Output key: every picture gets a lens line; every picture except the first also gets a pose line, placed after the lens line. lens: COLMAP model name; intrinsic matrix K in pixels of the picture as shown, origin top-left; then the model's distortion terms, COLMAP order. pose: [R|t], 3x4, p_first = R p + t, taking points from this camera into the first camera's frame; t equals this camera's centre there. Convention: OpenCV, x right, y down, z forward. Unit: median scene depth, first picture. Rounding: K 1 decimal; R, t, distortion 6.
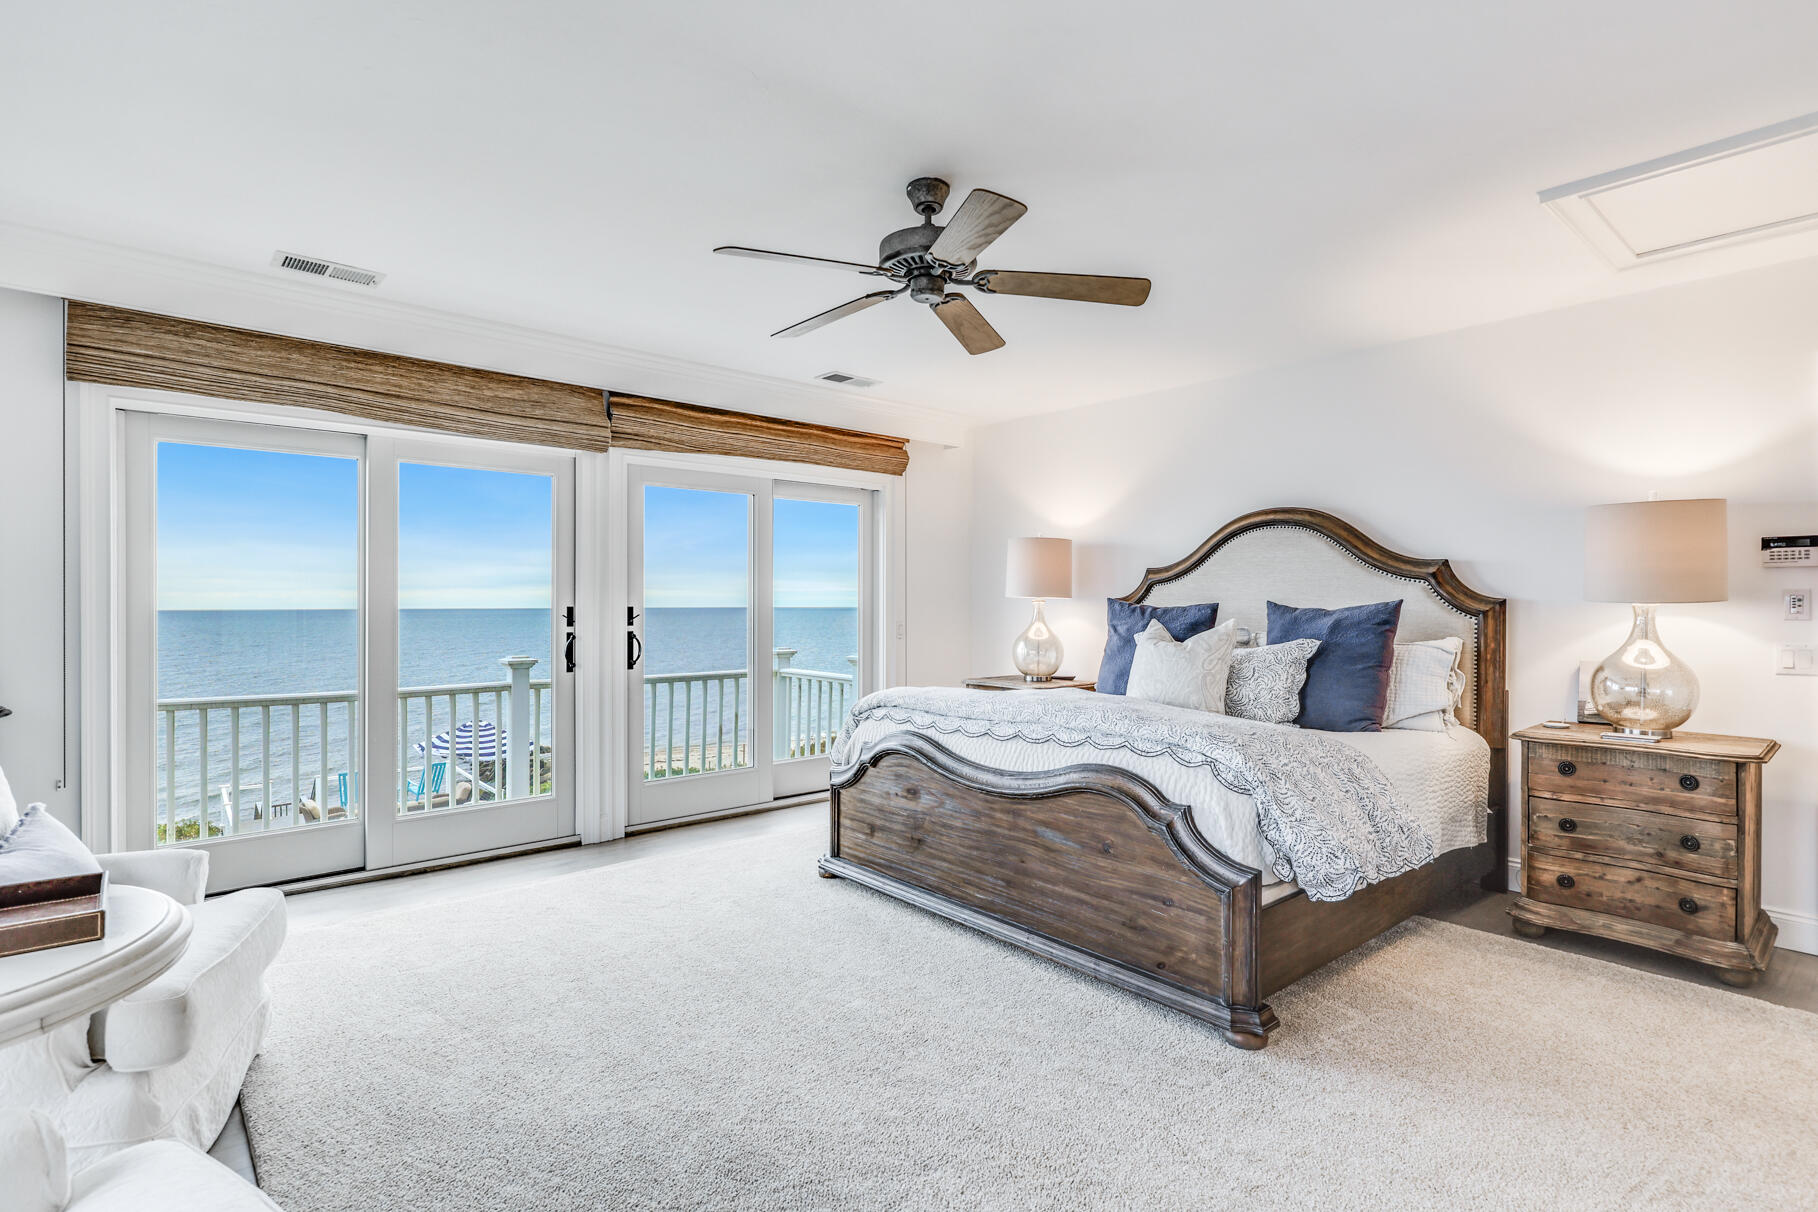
lens RADIAL K [[905.2, 0, 909.0], [0, 905.2, 606.0], [0, 0, 1]] dist [0.001447, -0.000145]
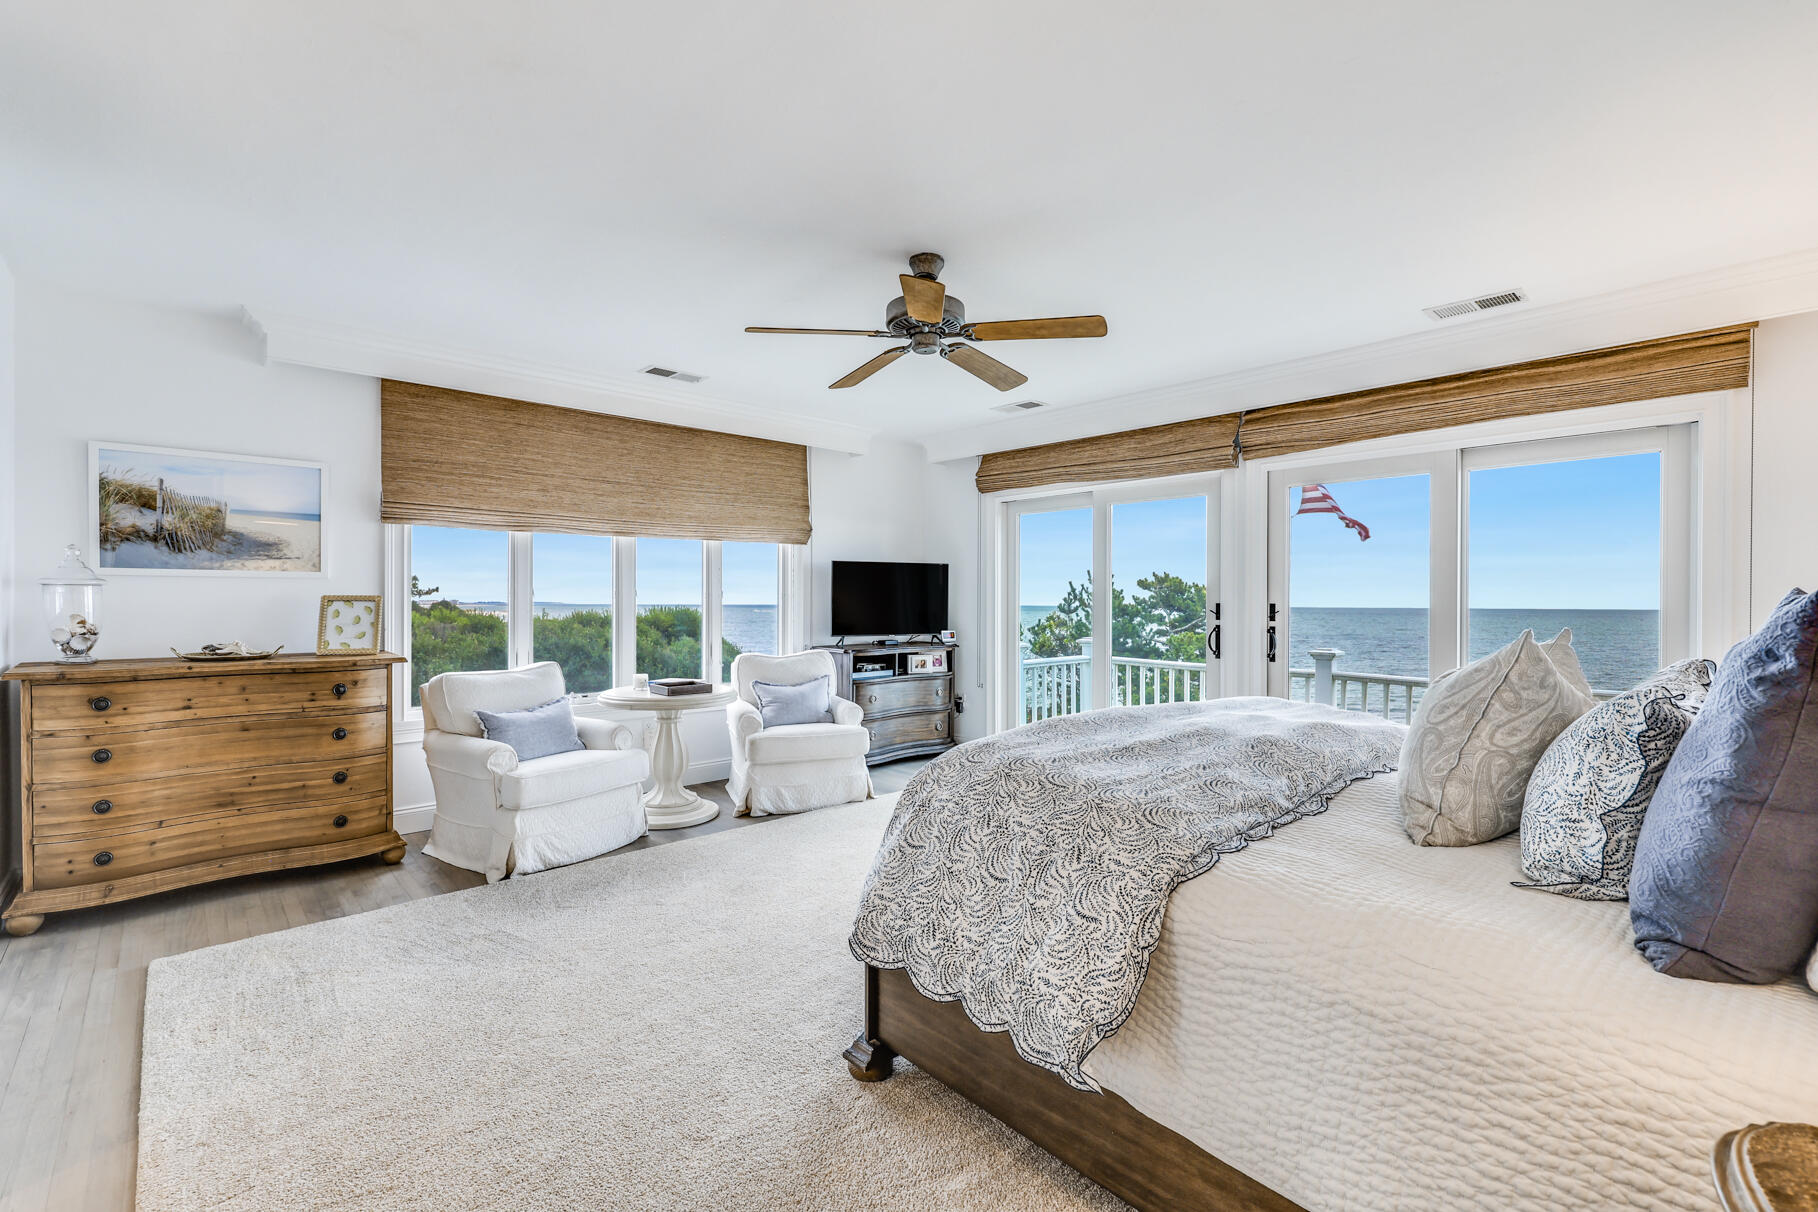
lens RADIAL K [[804.8, 0, 909.0], [0, 804.8, 606.0], [0, 0, 1]] dist [-0.001050, -0.000401]
pose [[0.006167, 0.004570, -0.999971, 0.645199], [-0.009720, 0.999943, 0.004510, 0.003602], [0.999934, 0.009692, 0.006211, 0.562559]]
